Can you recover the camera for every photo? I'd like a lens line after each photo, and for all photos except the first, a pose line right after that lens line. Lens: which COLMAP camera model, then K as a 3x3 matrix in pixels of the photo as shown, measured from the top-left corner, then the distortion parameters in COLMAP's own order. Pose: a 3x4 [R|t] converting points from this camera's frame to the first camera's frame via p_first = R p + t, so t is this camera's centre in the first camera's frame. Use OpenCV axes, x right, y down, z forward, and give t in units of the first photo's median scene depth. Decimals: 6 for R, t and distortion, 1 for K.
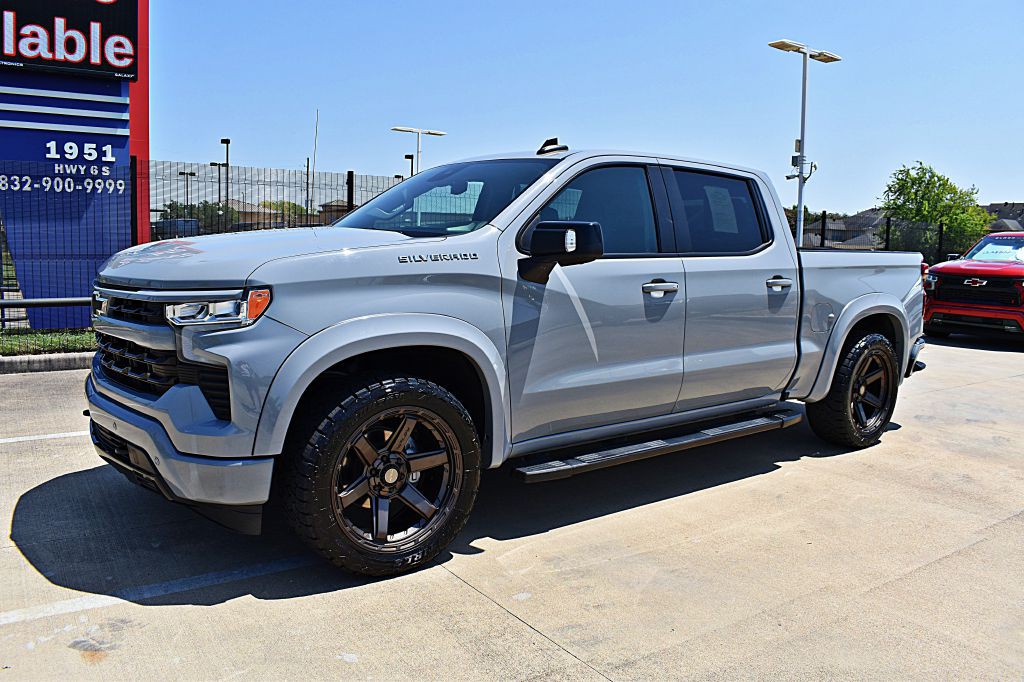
lens RADIAL K [[794.1, 0, 509.1], [0, 794.1, 335.6], [0, 0, 1]] dist [-0.101412, 0.020542]
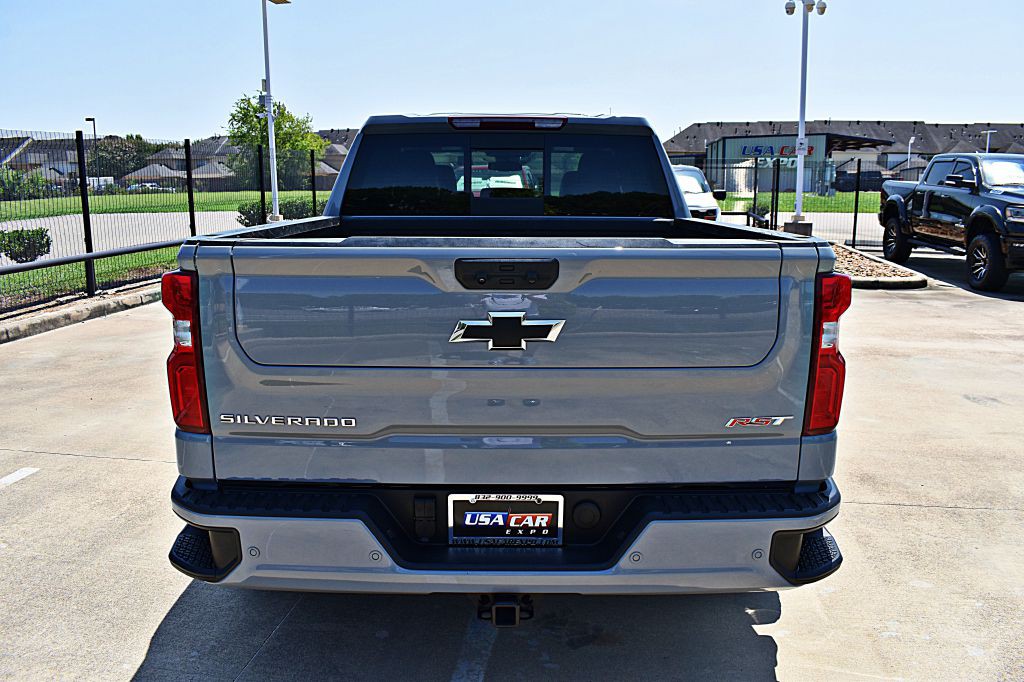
lens RADIAL K [[794.1, 0, 511.2], [0, 794.1, 334.6], [0, 0, 1]] dist [-0.101412, 0.020542]
pose [[0.685696, -0.168443, 0.708130, -0.345323], [0.104479, 0.985558, 0.133266, -0.041103], [-0.720351, -0.017396, 0.693391, 0.088786]]
